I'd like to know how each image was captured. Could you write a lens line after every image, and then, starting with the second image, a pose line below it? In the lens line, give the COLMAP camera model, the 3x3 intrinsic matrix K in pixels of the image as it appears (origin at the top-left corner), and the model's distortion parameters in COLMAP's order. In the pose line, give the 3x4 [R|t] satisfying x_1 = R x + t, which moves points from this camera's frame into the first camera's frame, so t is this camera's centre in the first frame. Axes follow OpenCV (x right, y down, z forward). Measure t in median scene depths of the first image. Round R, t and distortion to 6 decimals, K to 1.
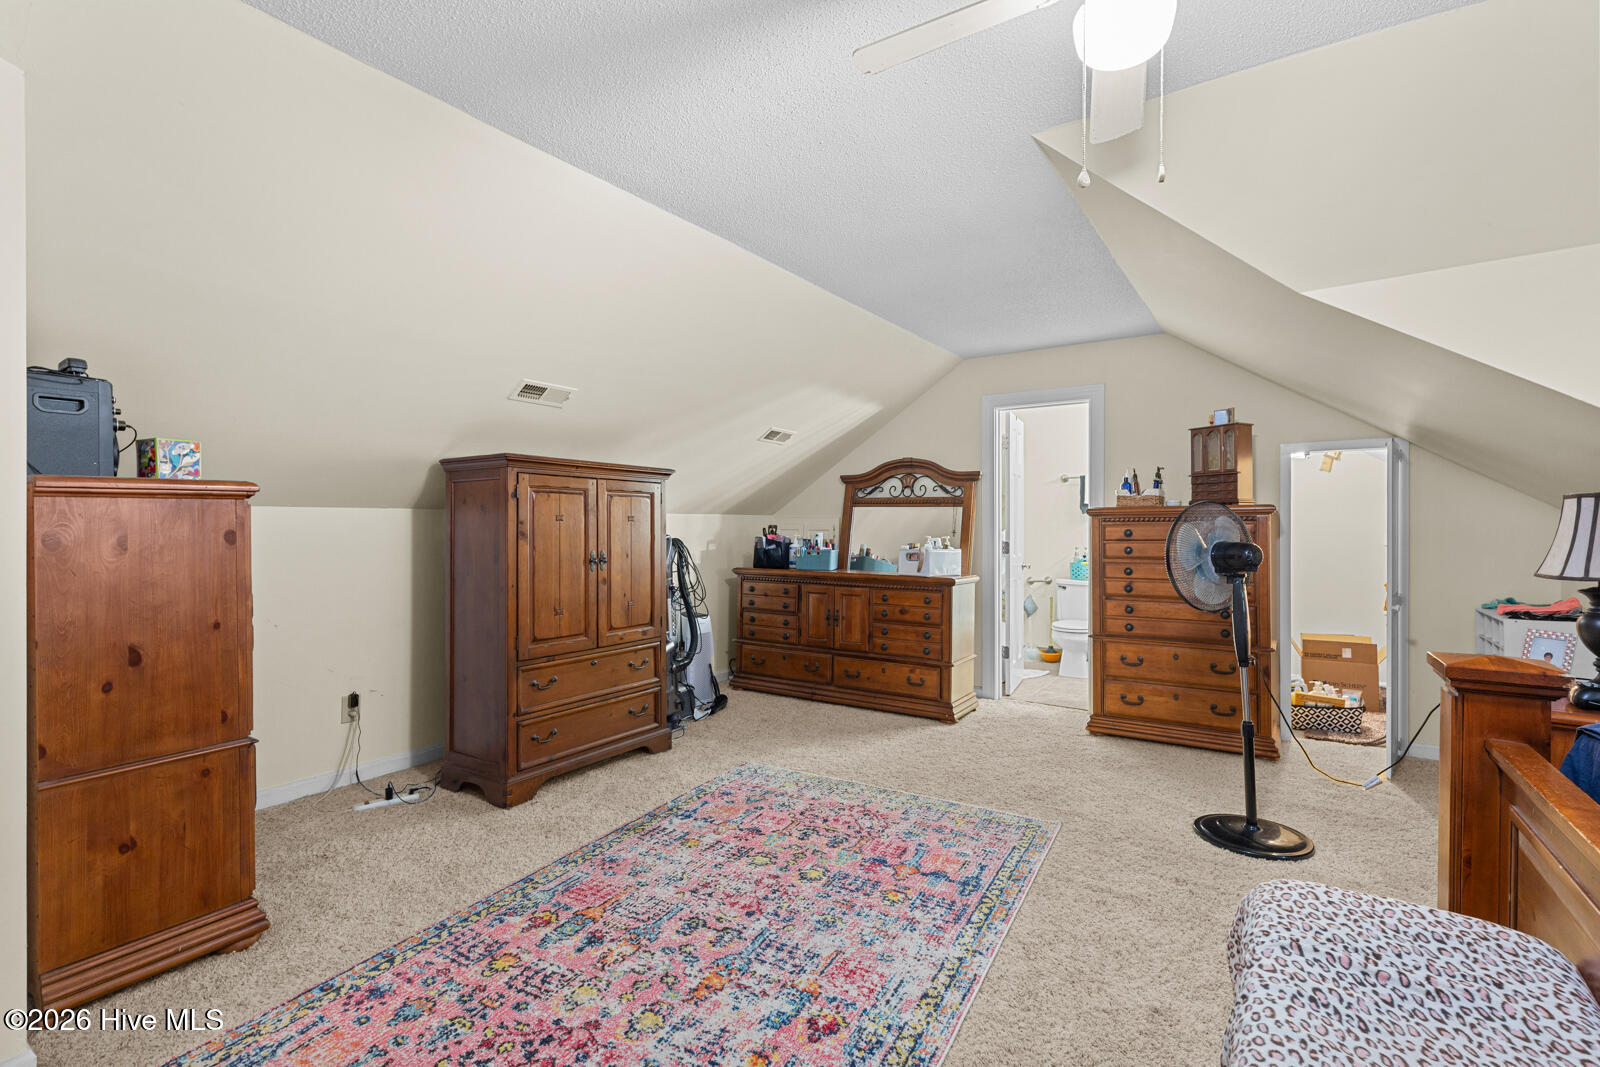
lens RADIAL K [[720.4, 0, 813.4], [0, 720.4, 527.5], [0, 0, 1]] dist [0.013915, 0.000318]
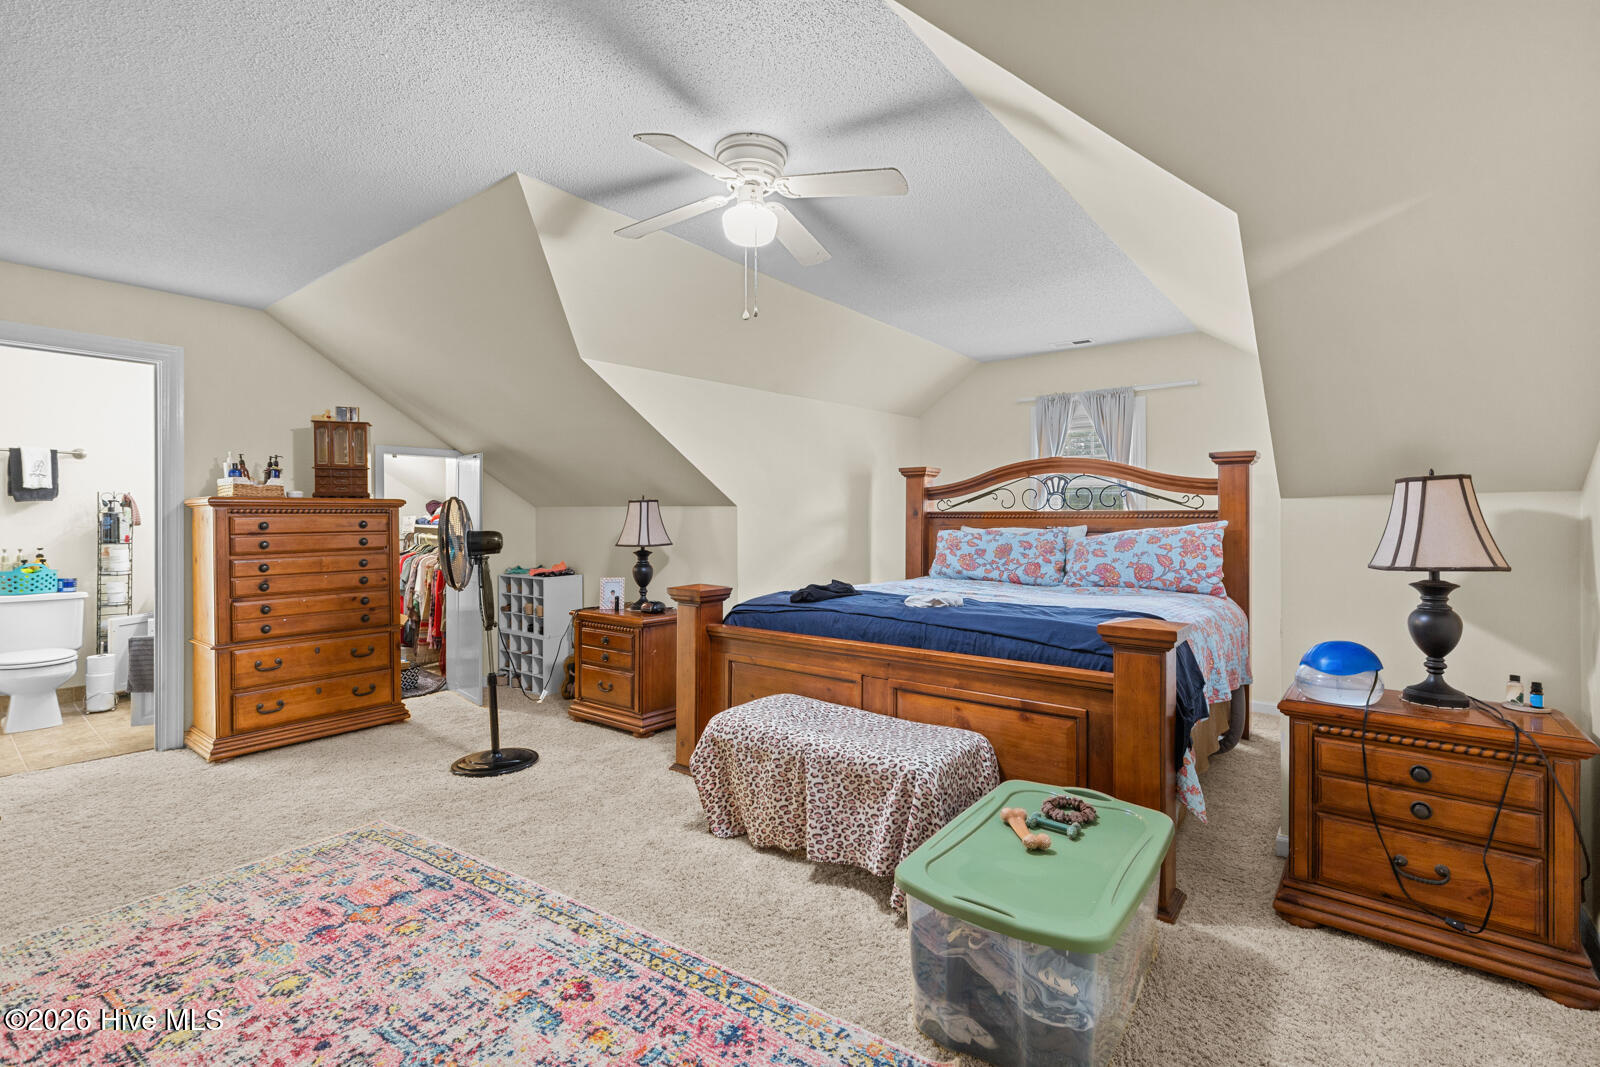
lens RADIAL K [[720.4, 0, 813.4], [0, 720.4, 527.5], [0, 0, 1]] dist [0.013915, 0.000318]
pose [[0.070128, -0.008997, 0.997497, -0.588994], [0.002089, 0.999958, 0.008872, 0.004610], [-0.997536, 0.001461, 0.070144, 0.342082]]
